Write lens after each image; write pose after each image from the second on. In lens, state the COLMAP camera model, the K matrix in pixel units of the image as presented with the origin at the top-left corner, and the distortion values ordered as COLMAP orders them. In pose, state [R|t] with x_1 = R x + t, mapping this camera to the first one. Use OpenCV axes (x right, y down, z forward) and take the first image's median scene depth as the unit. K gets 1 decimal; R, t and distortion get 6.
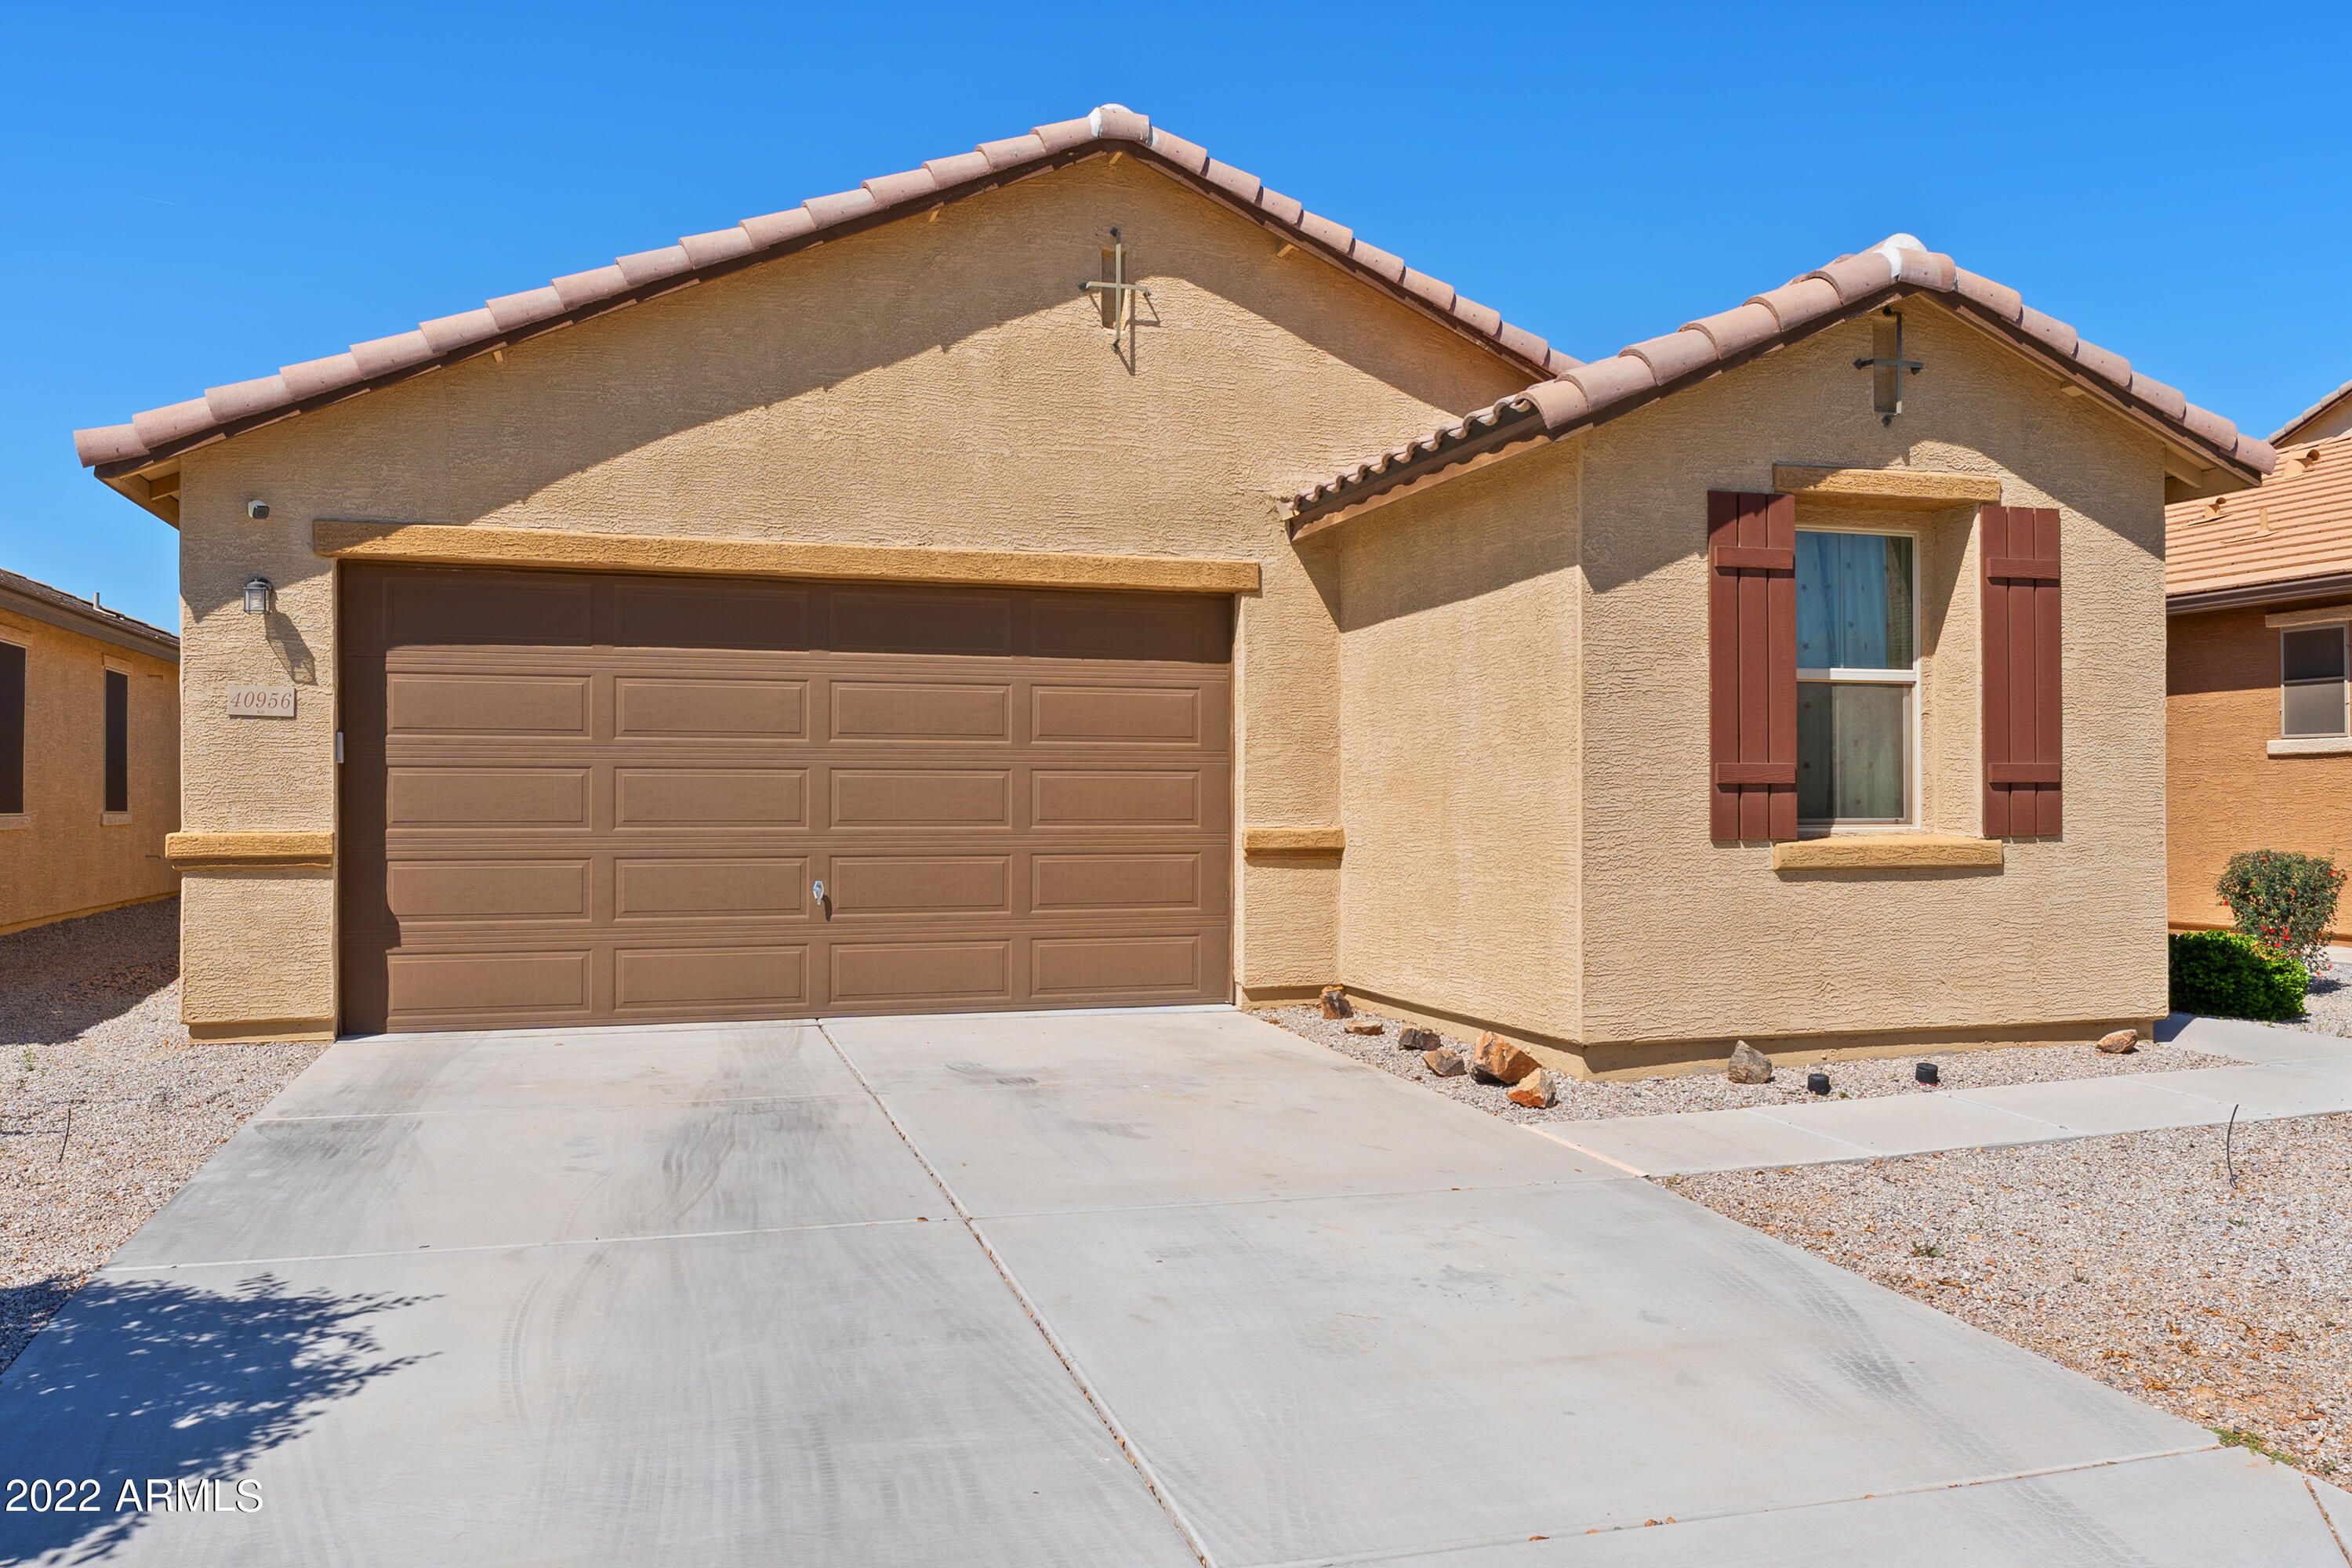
lens RADIAL K [[1788.4, 0, 1176.0], [0, 1788.4, 784.0], [0, 0, 1]] dist [-0.001709, -0.000995]
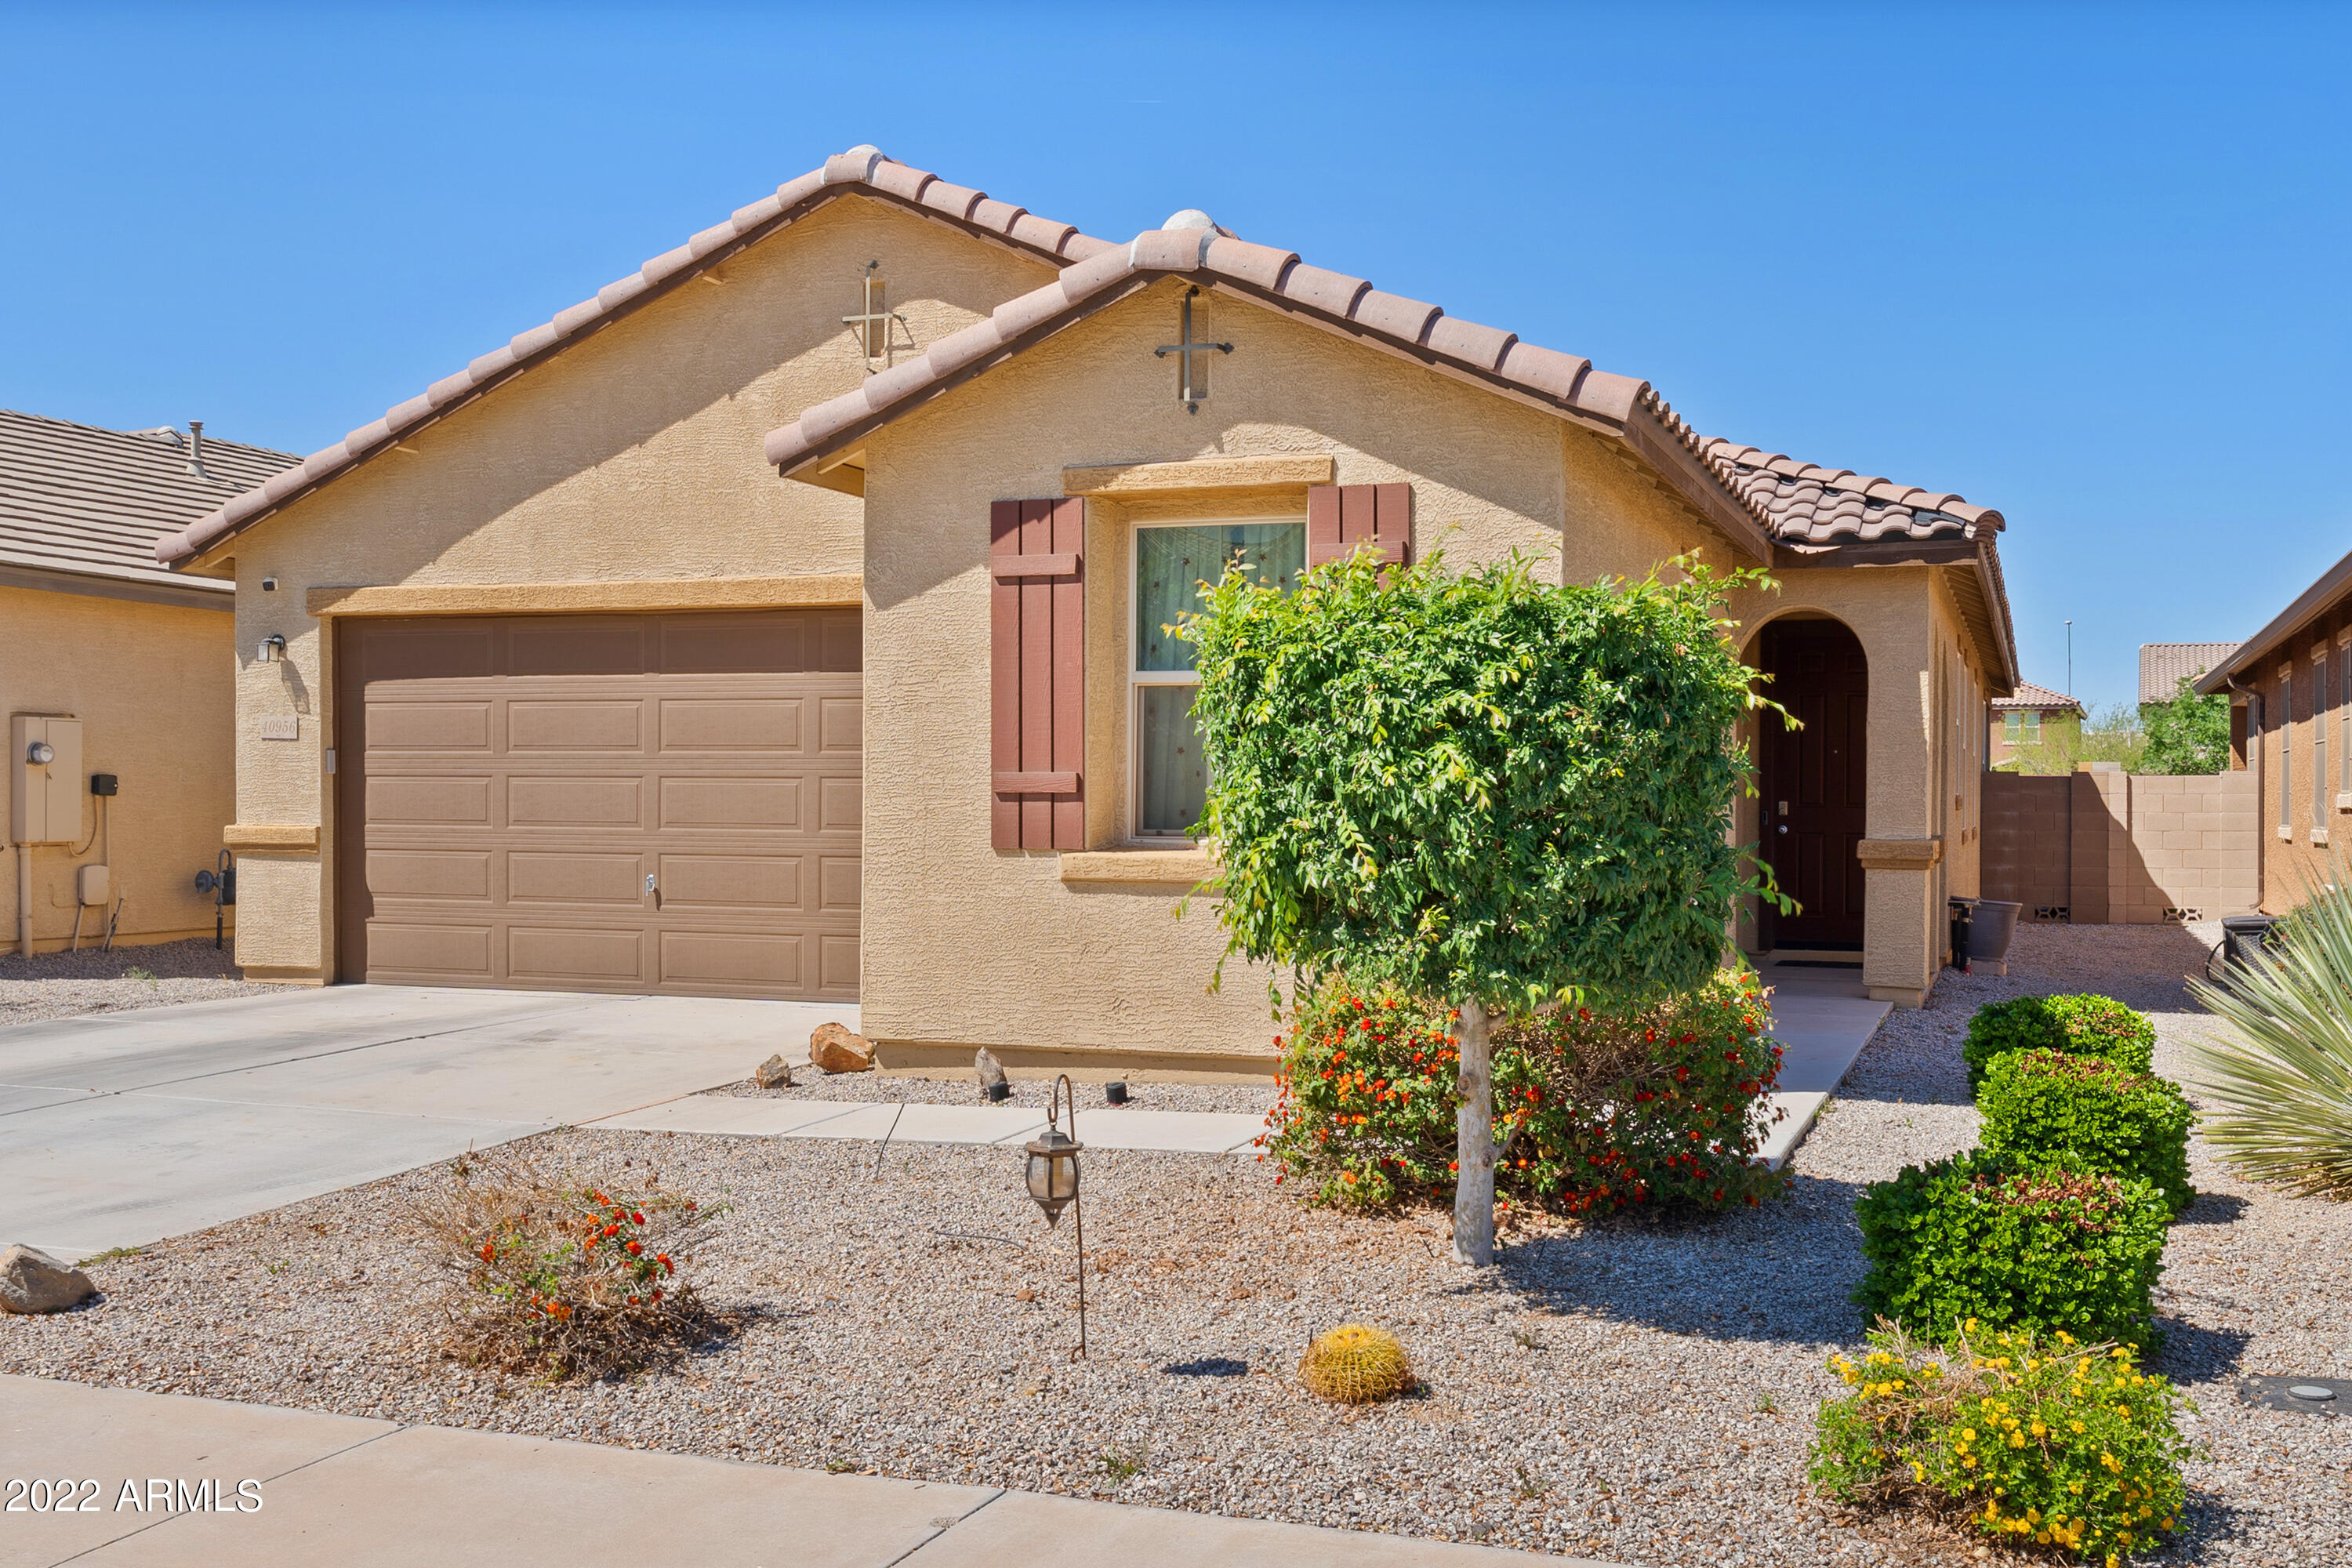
lens RADIAL K [[2370.1, 0, 1177.1], [0, 2370.1, 811.2], [0, 0, 1]] dist [0.006241, -0.000231]
pose [[0.794523, 0.007926, -0.607182, 1.055160], [-0.001726, 0.999940, 0.010795, -0.003974], [0.607232, -0.007529, 0.794489, 0.001091]]
